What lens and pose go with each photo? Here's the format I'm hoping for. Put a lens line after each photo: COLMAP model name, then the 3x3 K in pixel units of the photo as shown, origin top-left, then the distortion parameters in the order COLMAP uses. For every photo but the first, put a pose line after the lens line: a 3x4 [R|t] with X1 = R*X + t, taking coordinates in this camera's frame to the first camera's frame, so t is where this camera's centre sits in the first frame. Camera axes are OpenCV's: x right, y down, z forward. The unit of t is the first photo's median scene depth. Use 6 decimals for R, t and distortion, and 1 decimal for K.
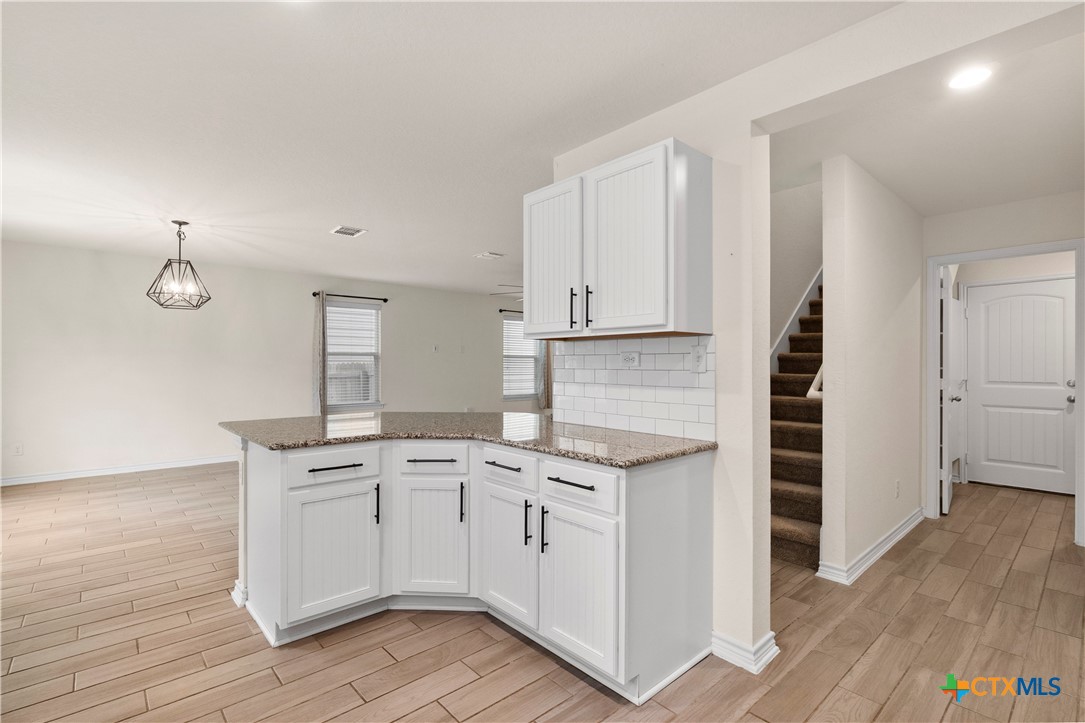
lens RADIAL K [[494.9, 0, 535.5], [0, 494.9, 359.5], [0, 0, 1]] dist [-0.006453, 0.000975]
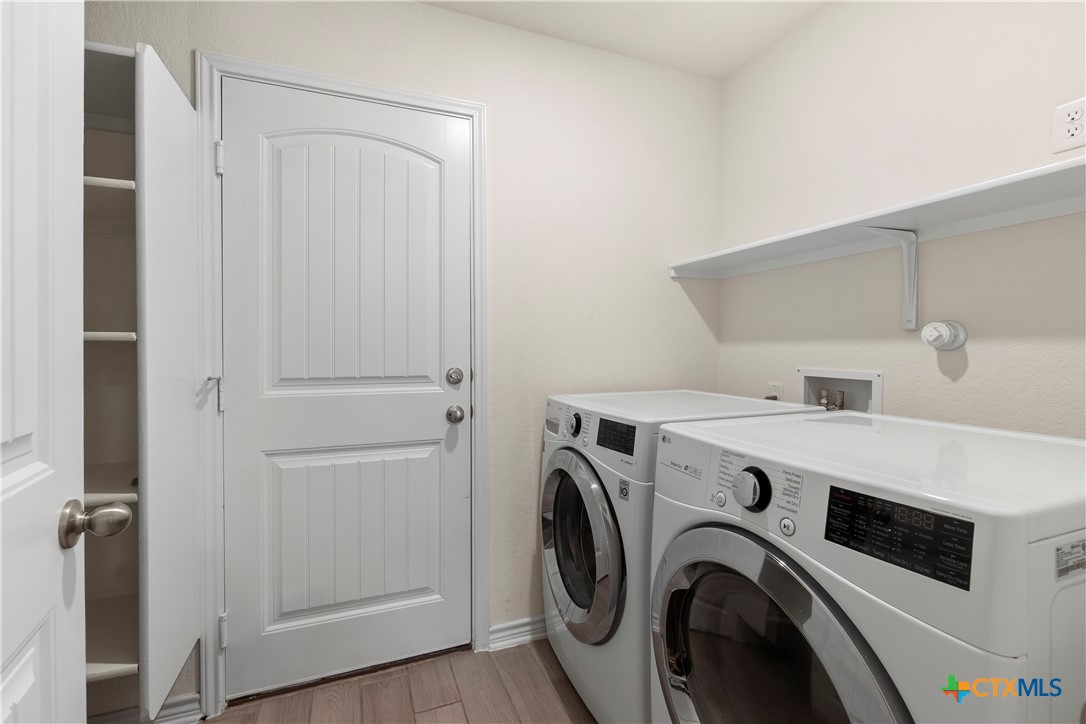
lens RADIAL K [[474.8, 0, 542.7], [0, 474.8, 358.8], [0, 0, 1]] dist [0.000534, -0.001443]
pose [[0.331403, -0.022516, 0.943221, 0.706198], [-0.011804, 0.999538, 0.028008, 0.020861], [-0.943416, -0.020416, 0.330984, 0.759942]]
